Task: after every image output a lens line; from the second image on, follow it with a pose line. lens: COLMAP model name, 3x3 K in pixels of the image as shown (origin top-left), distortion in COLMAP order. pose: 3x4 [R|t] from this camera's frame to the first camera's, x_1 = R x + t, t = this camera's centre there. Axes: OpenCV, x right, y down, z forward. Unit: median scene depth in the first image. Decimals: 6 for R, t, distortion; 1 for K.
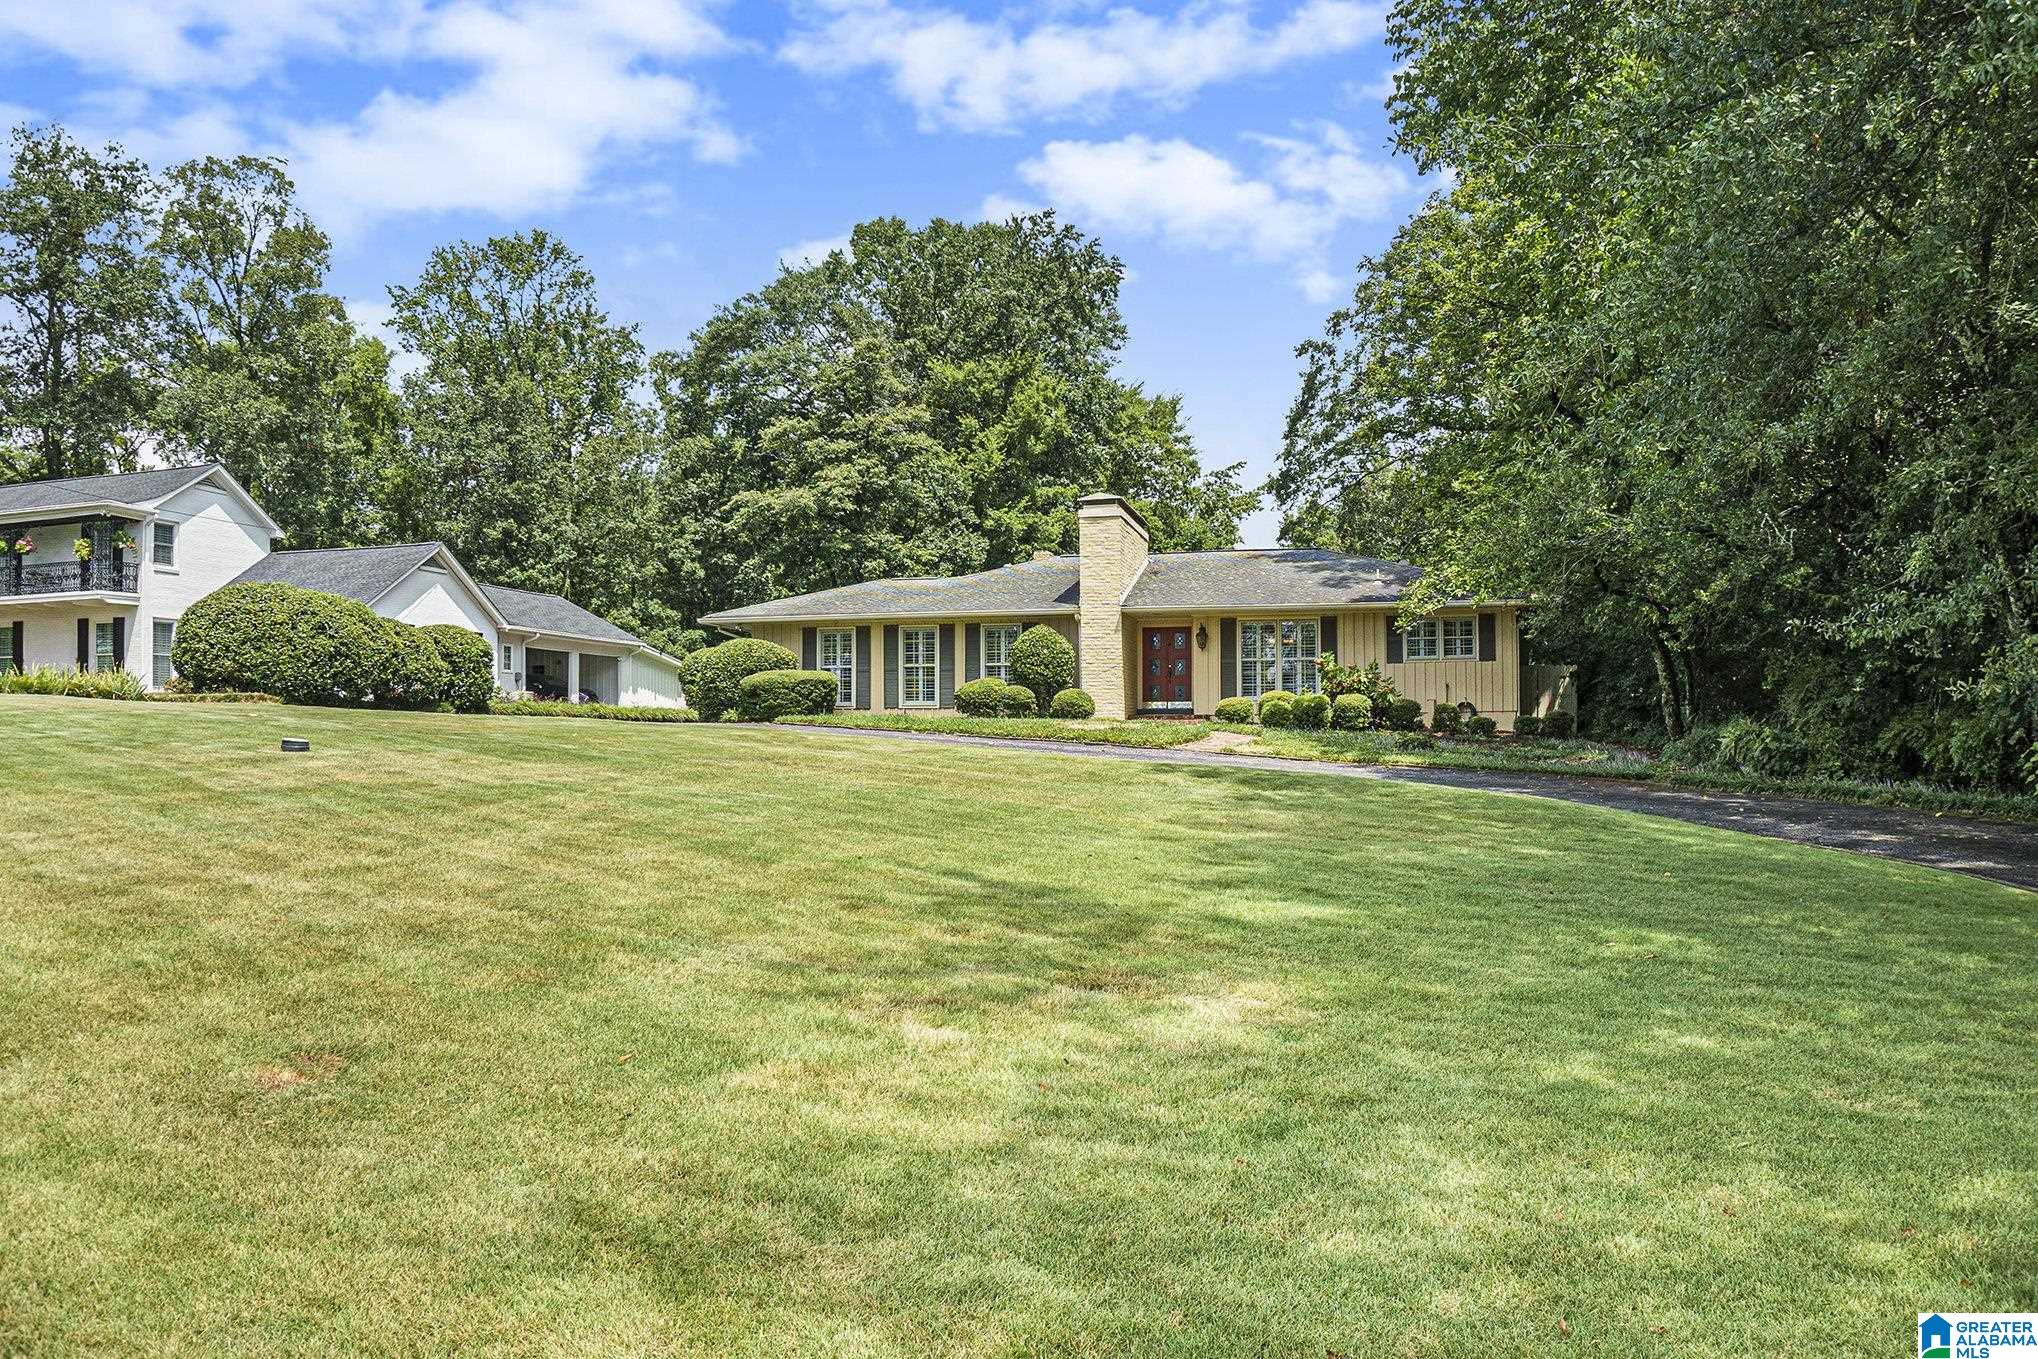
lens RADIAL K [[1516.2, 0, 1019.5], [0, 1516.2, 585.3], [0, 0, 1]] dist [-0.248864, 0.109503]
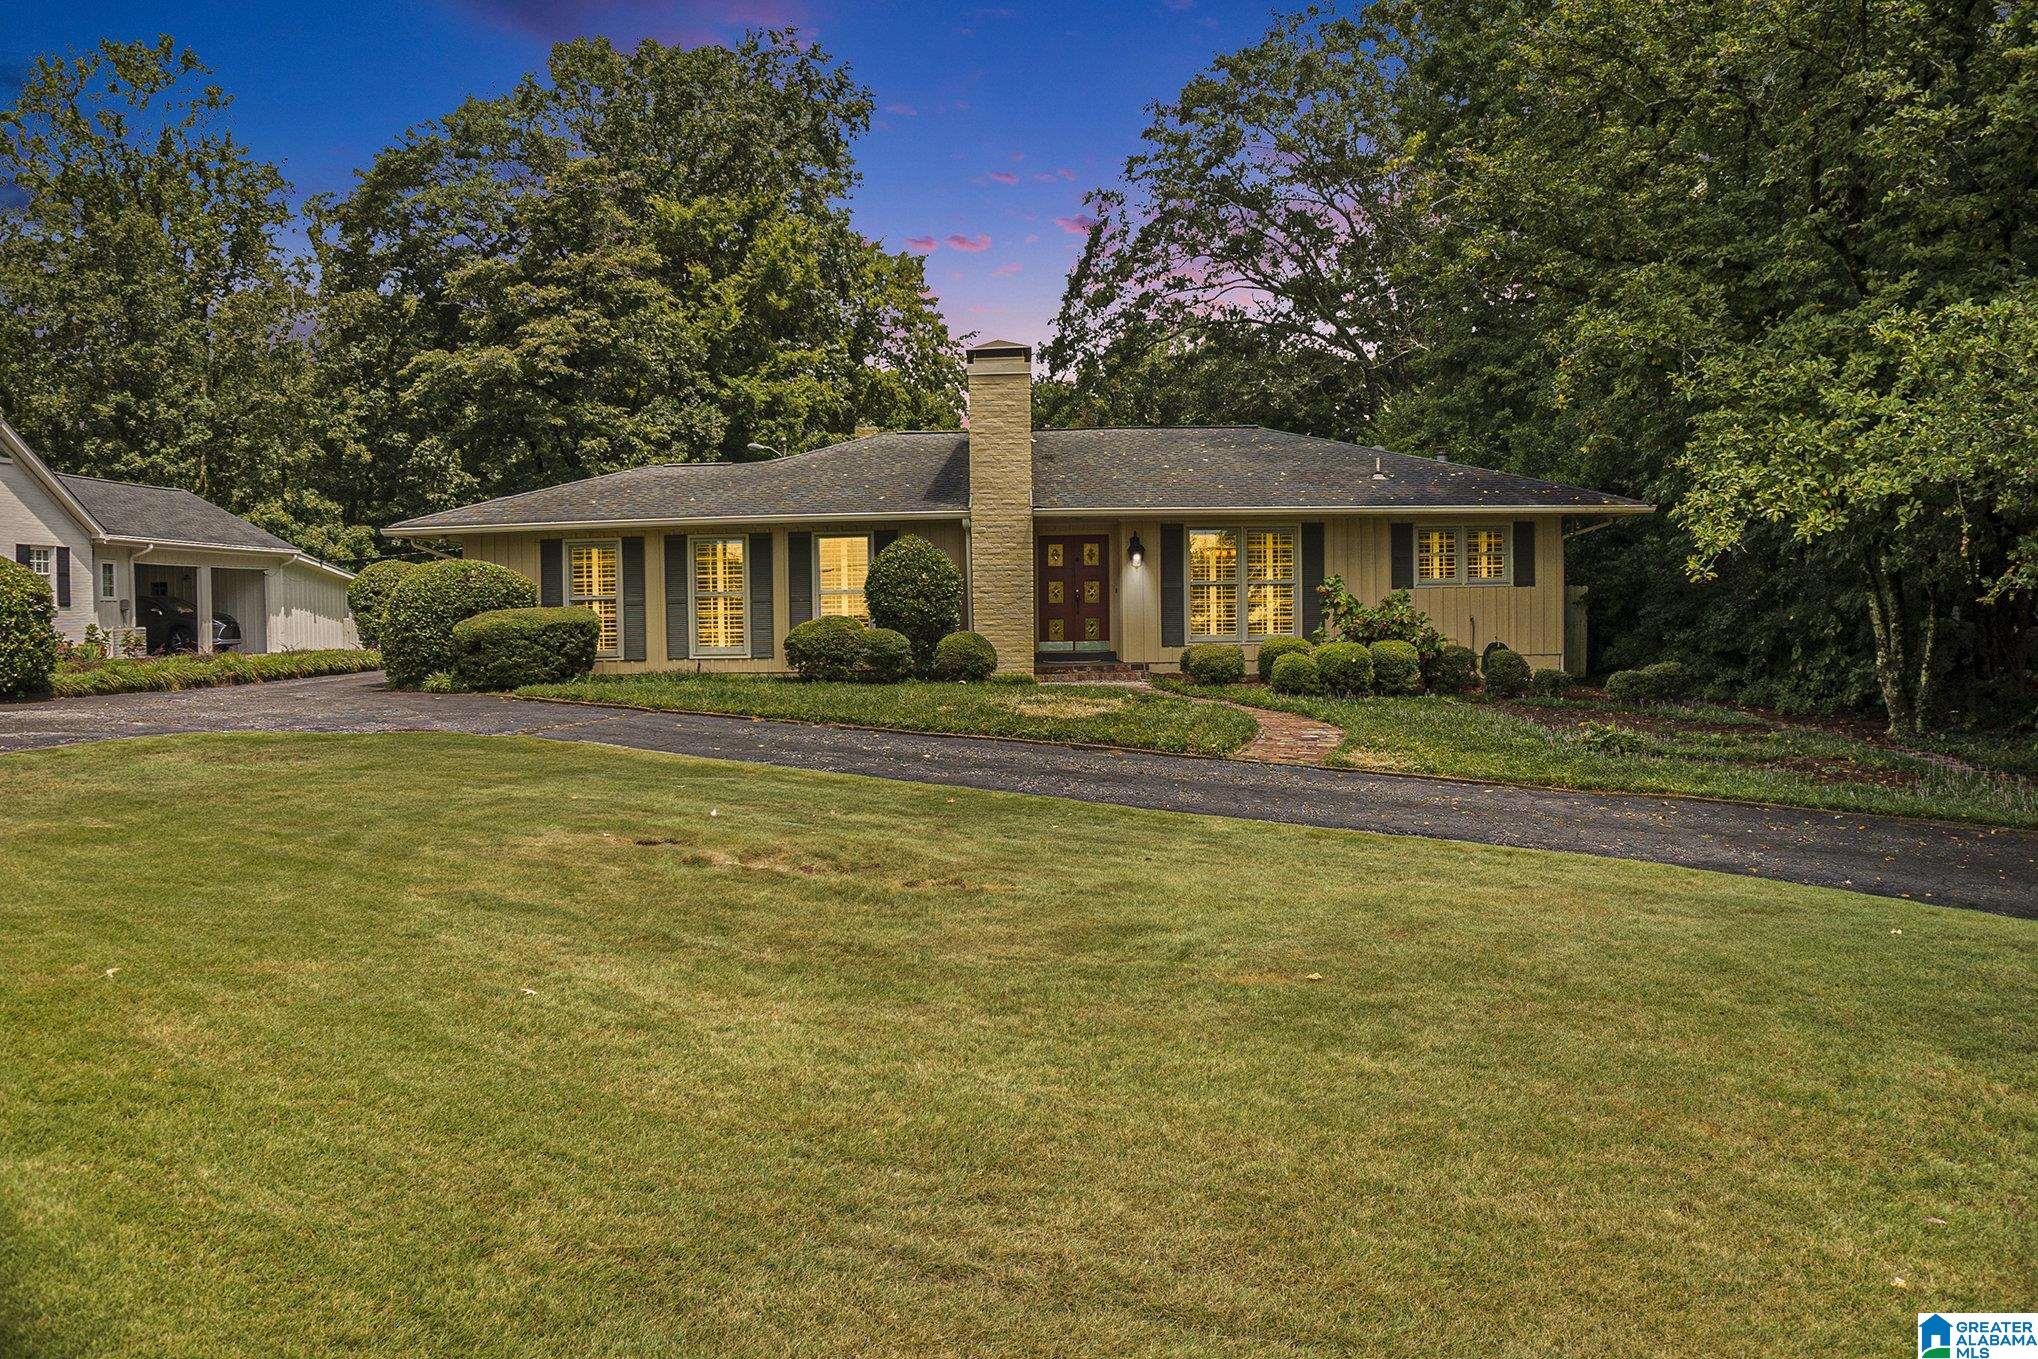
lens RADIAL K [[1516.2, 0, 1019.5], [0, 1516.2, 585.3], [0, 0, 1]] dist [-0.248864, 0.109503]
pose [[0.975710, -0.011807, 0.218749, -0.042416], [-0.005676, 0.996849, 0.079124, -0.002506], [-0.218993, -0.078444, 0.972568, 0.167414]]
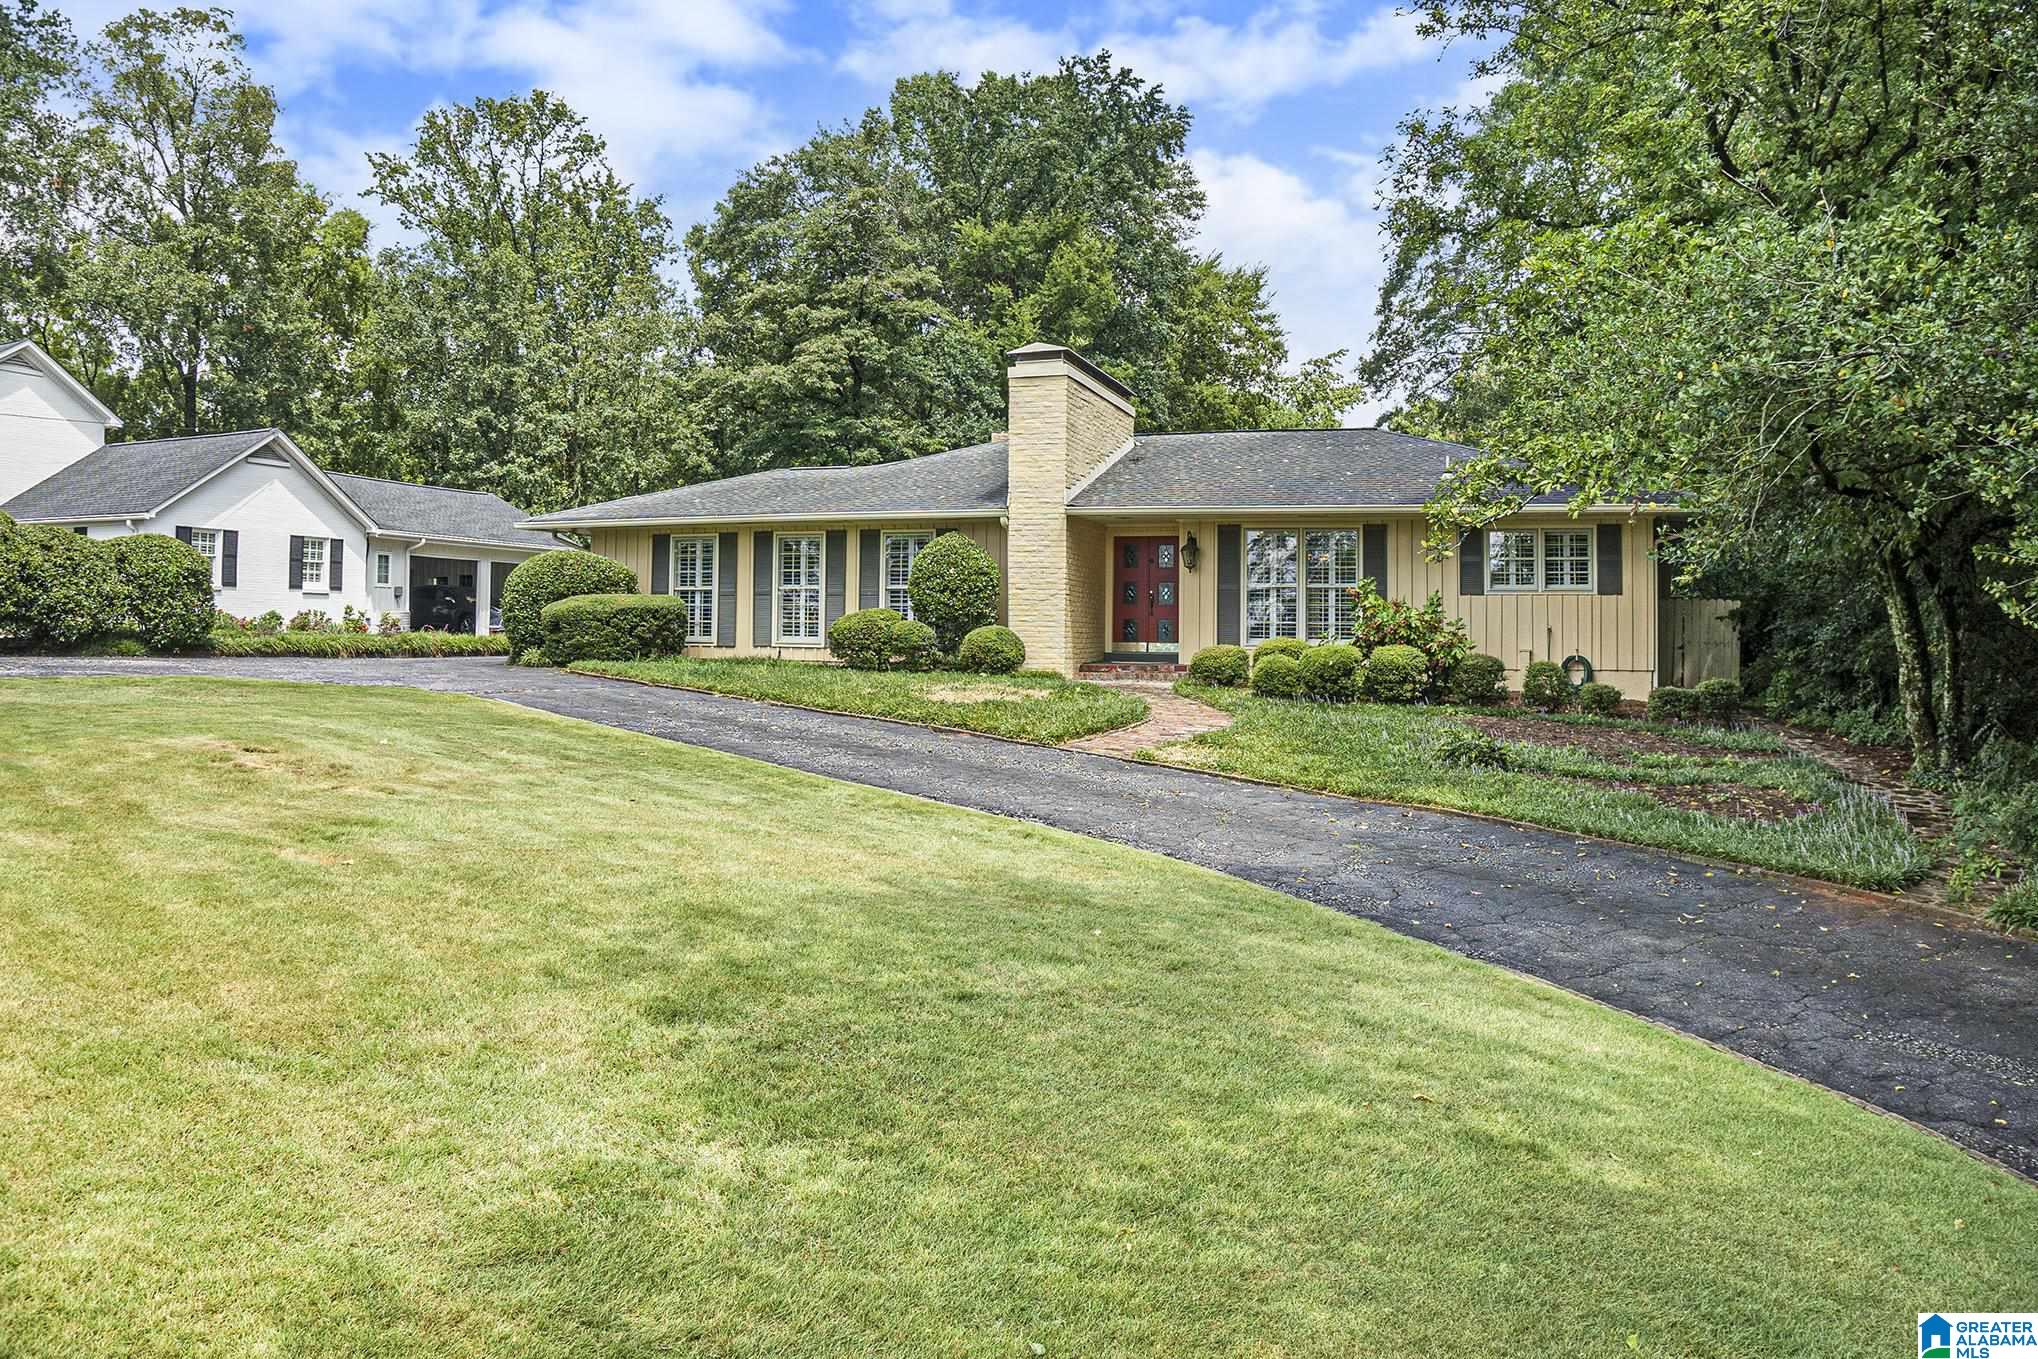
lens RADIAL K [[1484.2, 0, 1016.6], [0, 1484.2, 553.7], [0, 0, 1]] dist [-0.210292, 0.007942]
pose [[0.996132, 0.007147, -0.087578, 0.050681], [-0.003034, 0.998890, 0.047007, 0.001814], [0.087817, -0.046559, 0.995048, 0.160743]]
